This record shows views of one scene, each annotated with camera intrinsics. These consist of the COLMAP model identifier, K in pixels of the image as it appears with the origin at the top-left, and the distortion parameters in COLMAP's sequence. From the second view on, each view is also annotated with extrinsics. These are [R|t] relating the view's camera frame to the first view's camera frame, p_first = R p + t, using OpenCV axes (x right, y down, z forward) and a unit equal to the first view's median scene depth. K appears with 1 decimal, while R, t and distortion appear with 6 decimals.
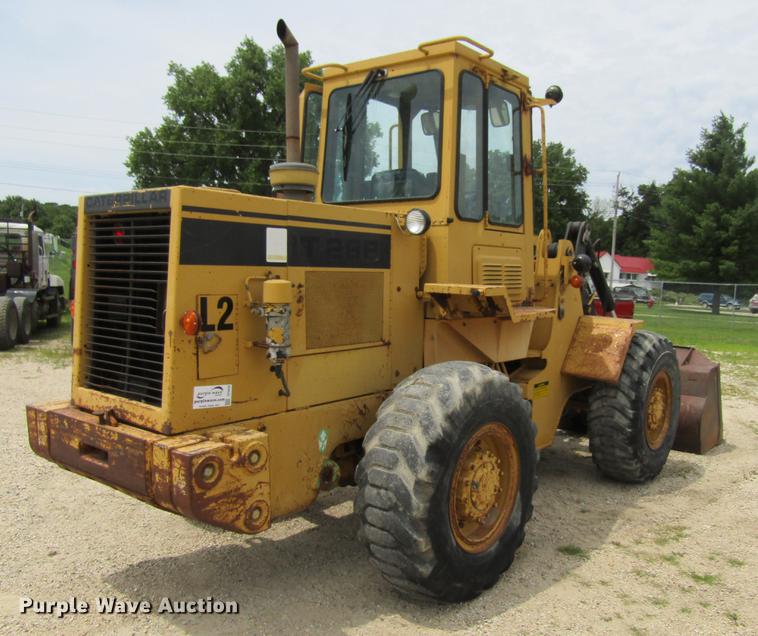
lens RADIAL K [[675.5, 0, 434.8], [0, 675.5, 337.7], [0, 0, 1]] dist [-0.034296, 0.001355]
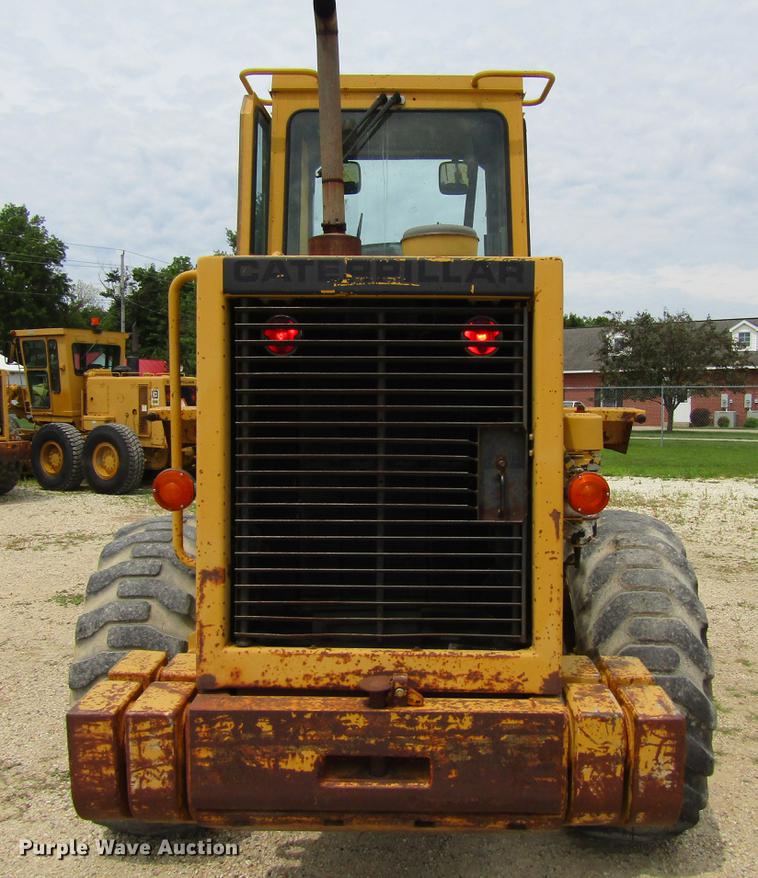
lens RADIAL K [[841.8, 0, 404.4], [0, 841.8, 441.6], [0, 0, 1]] dist [-0.012656, -0.006996]
pose [[0.814095, -0.060434, 0.577578, -0.788403], [0.072278, 0.997381, 0.002483, -0.069461], [-0.576216, 0.039725, 0.816332, 0.428308]]
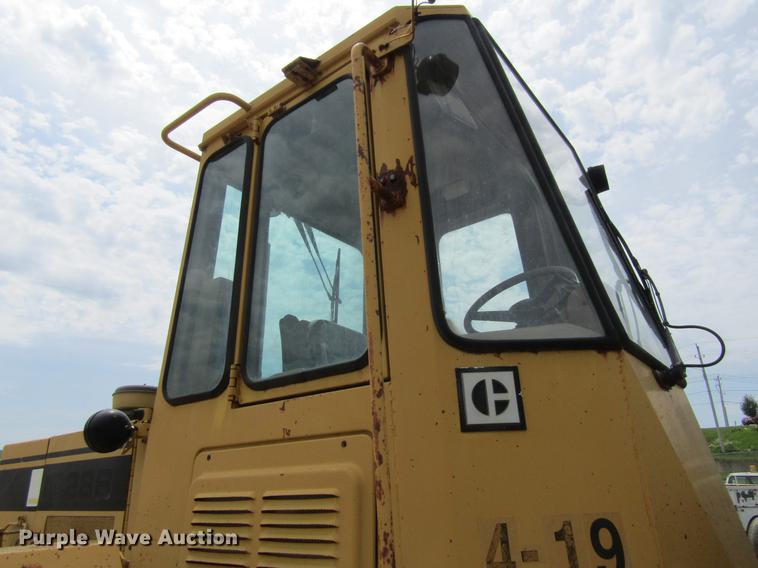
lens RADIAL K [[540.8, 0, 379.0], [0, 540.8, 284.0], [0, 0, 1]] dist [-0.009366, 0.000119]
pose [[-0.035904, -0.377421, -0.925345, 0.565900], [-0.070820, 0.924575, -0.374359, -0.152541], [0.996843, 0.052092, -0.059925, 1.514610]]
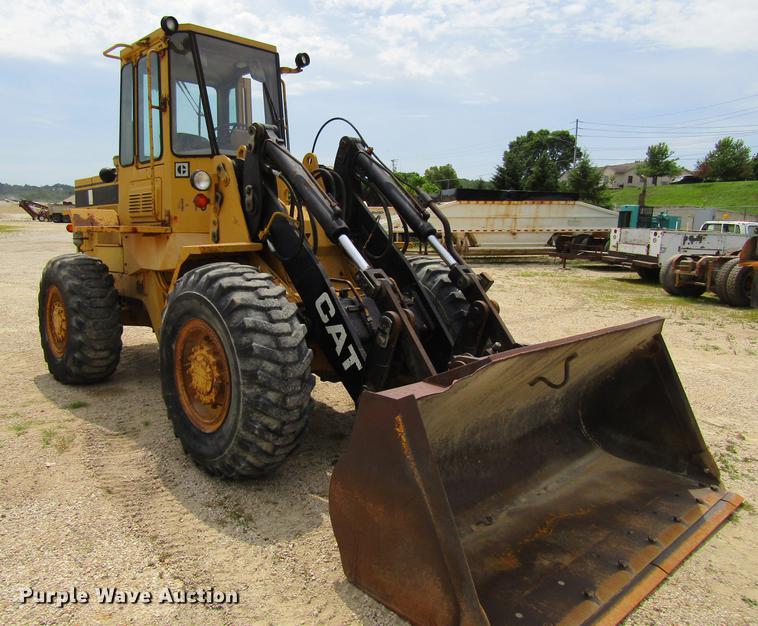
lens RADIAL K [[601.9, 0, 342.5], [0, 601.9, 314.8], [0, 0, 1]] dist [-0.009701, 0.009511]
pose [[-0.205314, 0.103163, -0.973244, 1.662423], [-0.106858, 0.986121, 0.127070, -0.092398], [0.972845, 0.130088, -0.191440, 2.301412]]
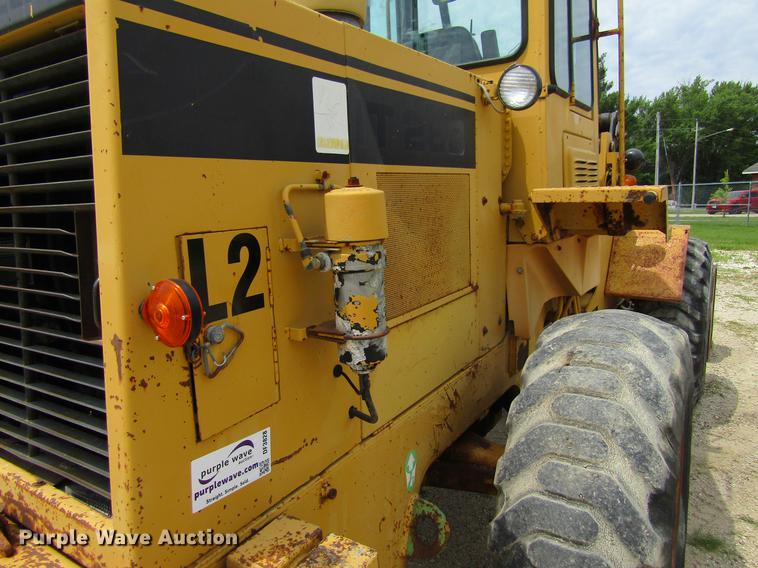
lens RADIAL K [[540.8, 0, 379.0], [0, 540.8, 284.0], [0, 0, 1]] dist [-0.009366, 0.000119]
pose [[0.995905, -0.070261, 0.056888, -0.229884], [0.066331, 0.995460, 0.068260, -0.043696], [-0.061426, -0.064207, 0.996044, 0.607347]]
